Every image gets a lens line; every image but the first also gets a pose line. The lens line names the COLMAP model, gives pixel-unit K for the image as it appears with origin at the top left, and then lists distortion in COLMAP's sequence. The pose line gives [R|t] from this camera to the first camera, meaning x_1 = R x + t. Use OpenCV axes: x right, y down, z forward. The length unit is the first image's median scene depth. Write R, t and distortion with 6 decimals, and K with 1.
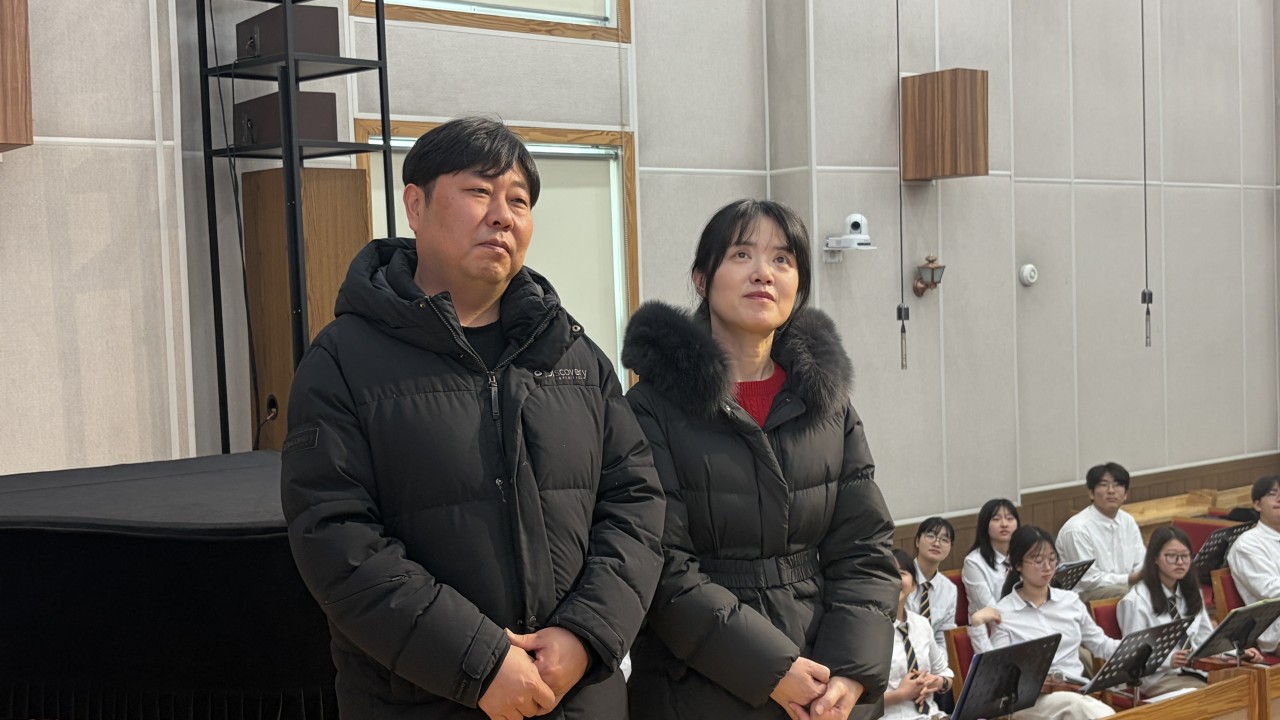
lens RADIAL K [[1654.5, 0, 621.8], [0, 1654.5, 369.0], [0, 0, 1]] dist [0.119068, 0.000000]
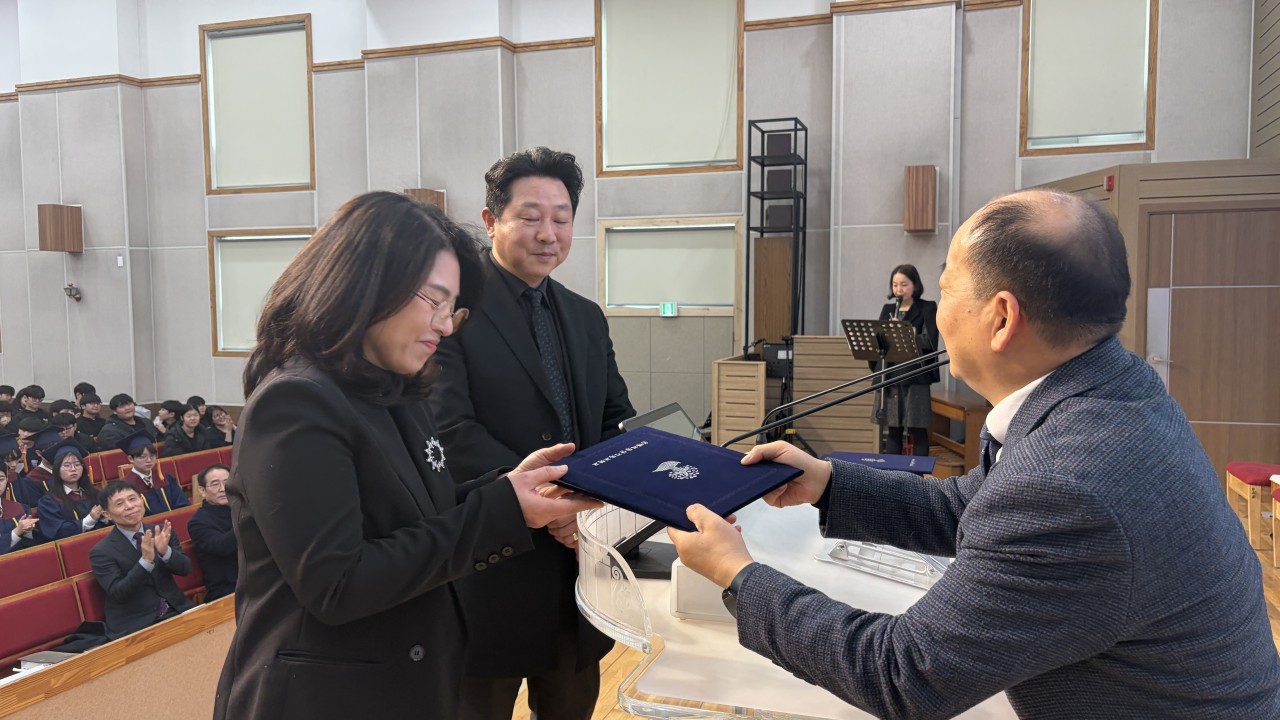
lens RADIAL K [[981.3, 0, 649.4], [0, 981.3, 366.0], [0, 0, 1]] dist [0.039461, -0.038048]
pose [[0.531162, 0.085163, -0.842979, 1.684898], [-0.047929, 0.996363, 0.070458, -0.080157], [0.845913, 0.002979, 0.533312, 0.763075]]
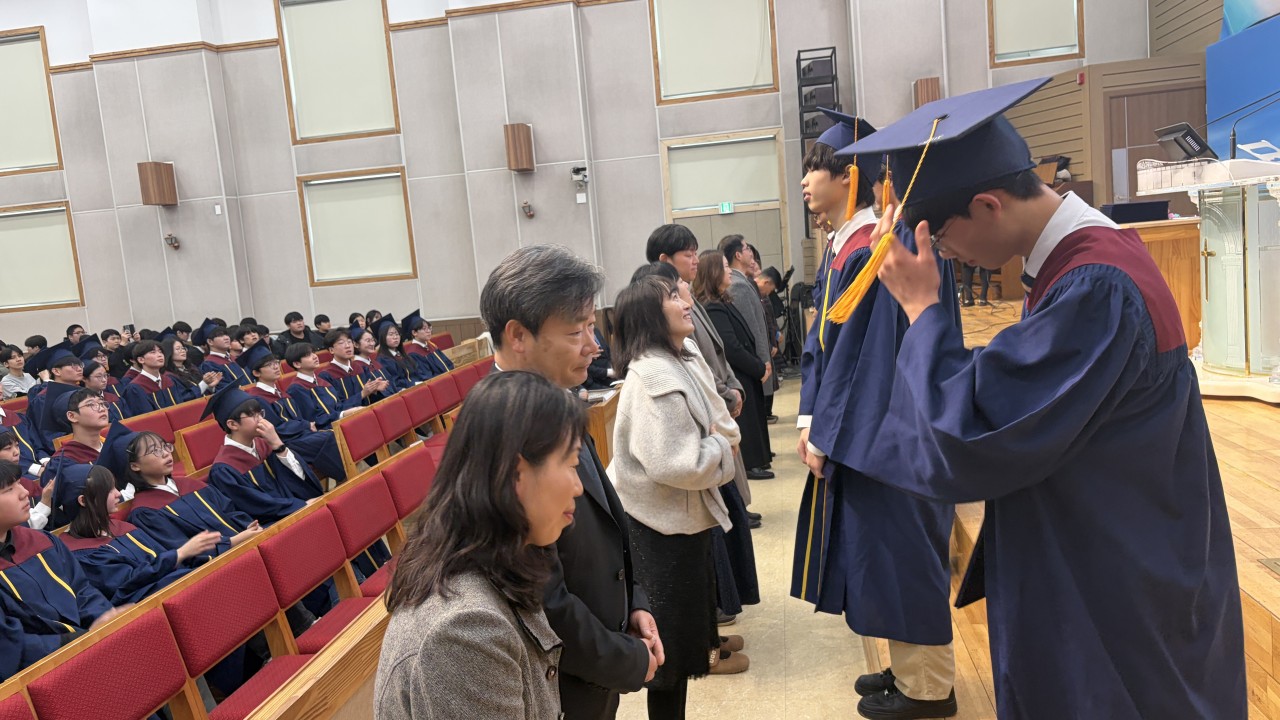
lens RADIAL K [[981.3, 0, 638.6], [0, 981.3, 357.3], [0, 0, 1]] dist [0.039461, -0.038048]
pose [[0.673012, 0.052661, -0.737754, 1.720419], [0.034247, 0.994174, 0.102206, 0.020313], [0.738838, -0.094051, 0.667288, 0.201969]]
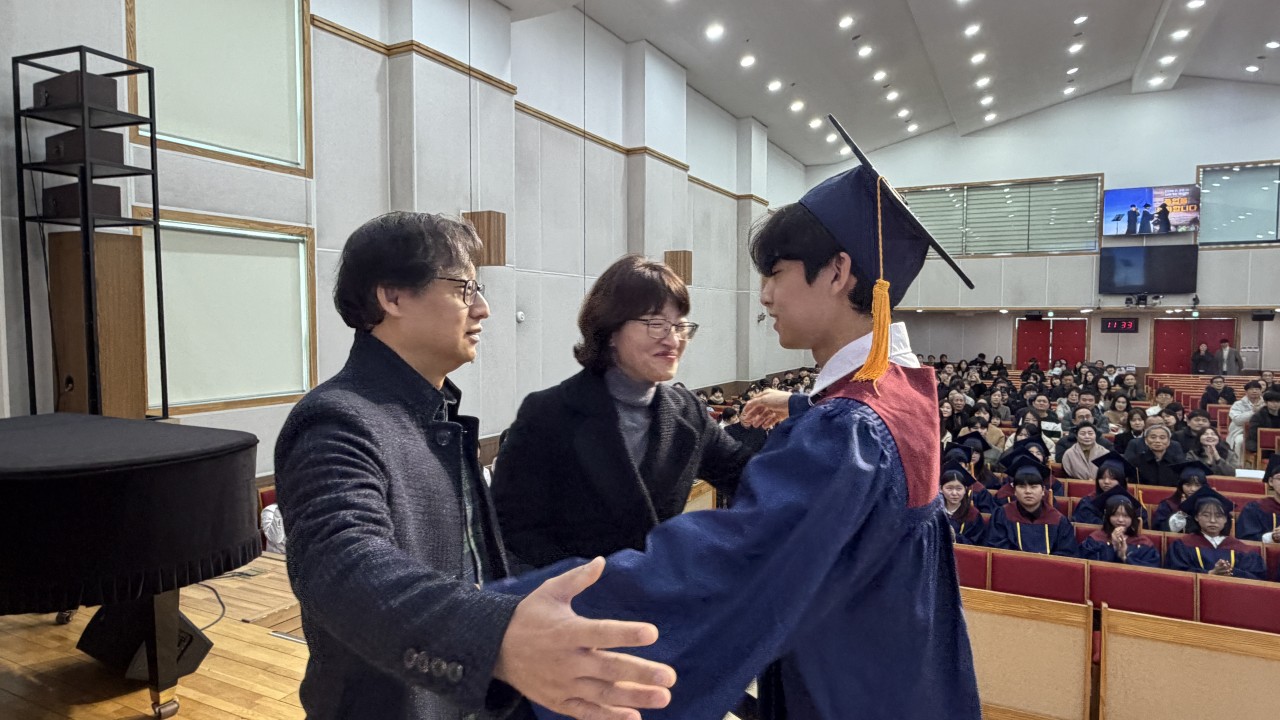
lens RADIAL K [[792.1, 0, 633.9], [0, 792.1, 363.5], [0, 0, 1]] dist [0.006534, 0.001865]
pose [[0.914912, 0.010664, 0.403513, -0.024290], [-0.011748, 0.999931, 0.000210, -0.002151], [-0.403482, -0.004932, 0.914974, 0.092967]]
